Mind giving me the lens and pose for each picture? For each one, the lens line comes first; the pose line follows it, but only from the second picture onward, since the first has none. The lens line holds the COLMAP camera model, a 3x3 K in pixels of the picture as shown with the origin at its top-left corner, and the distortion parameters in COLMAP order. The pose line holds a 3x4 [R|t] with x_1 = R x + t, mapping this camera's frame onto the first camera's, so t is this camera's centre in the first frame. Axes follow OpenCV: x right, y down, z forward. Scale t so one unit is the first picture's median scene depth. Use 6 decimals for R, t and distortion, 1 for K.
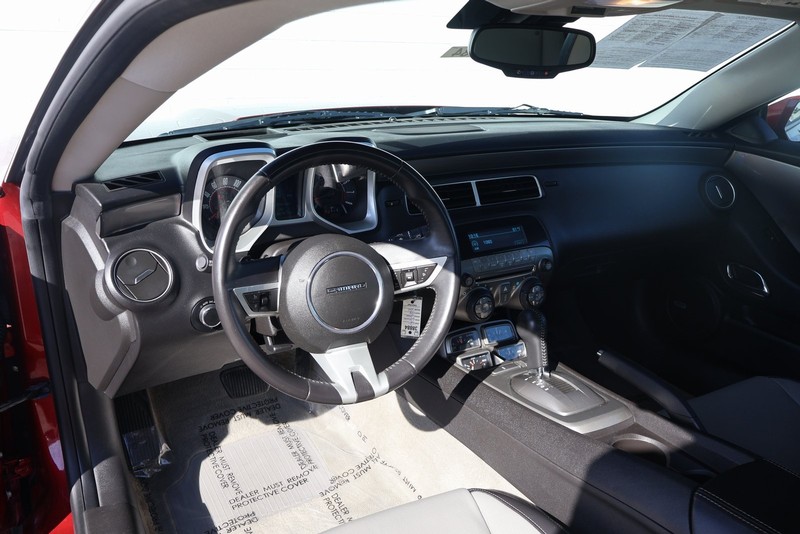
lens RADIAL K [[675.3, 0, 399.1], [0, 675.3, 267.2], [0, 0, 1]] dist [-0.003926, 0.014025]
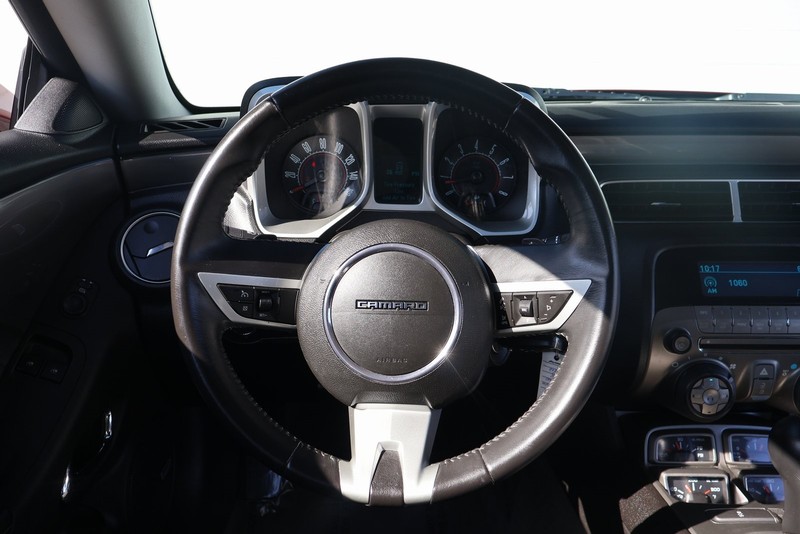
lens RADIAL K [[675.3, 0, 405.3], [0, 675.3, 263.9], [0, 0, 1]] dist [-0.003926, 0.014025]
pose [[0.868585, 0.117809, -0.481333, 0.176418], [-0.155698, 0.987019, -0.039385, 0.013902], [0.470445, 0.109152, 0.875653, 0.410973]]
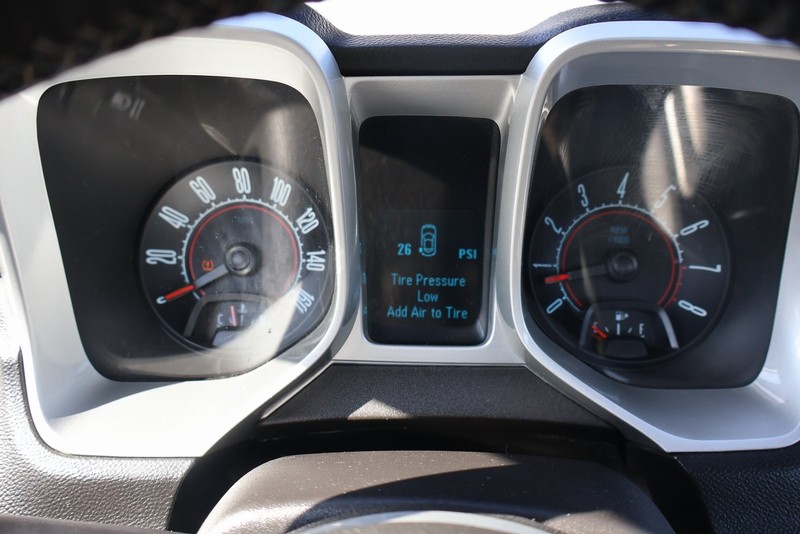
lens RADIAL K [[675.3, 0, 399.7], [0, 675.3, 265.0], [0, 0, 1]] dist [-0.003926, 0.014025]
pose [[0.852531, 0.122076, -0.508221, -0.042778], [-0.163152, 0.985912, -0.036866, -0.088684], [0.496560, 0.114347, 0.860437, 0.761436]]
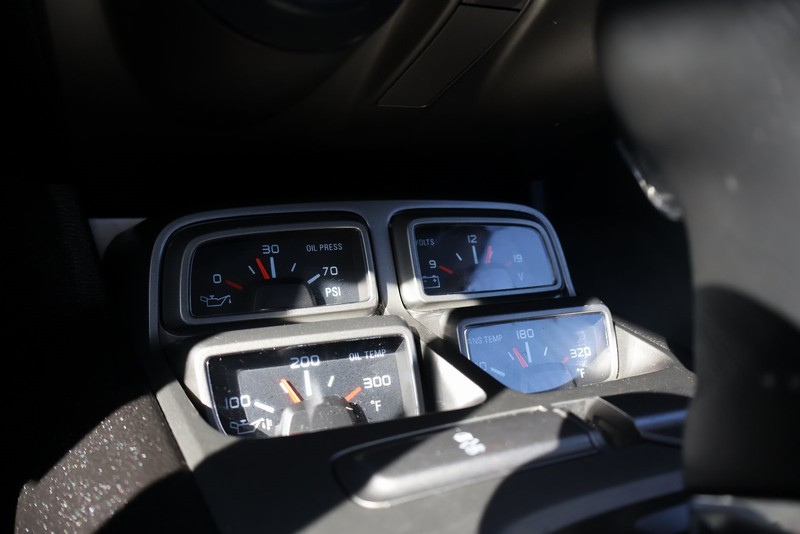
lens RADIAL K [[675.3, 0, 400.2], [0, 675.3, 268.3], [0, 0, 1]] dist [-0.003926, 0.014025]
pose [[0.996335, 0.072200, -0.045876, 0.160806], [-0.074663, 0.995721, -0.054459, 0.137798], [0.041748, 0.057685, 0.997462, 0.967127]]
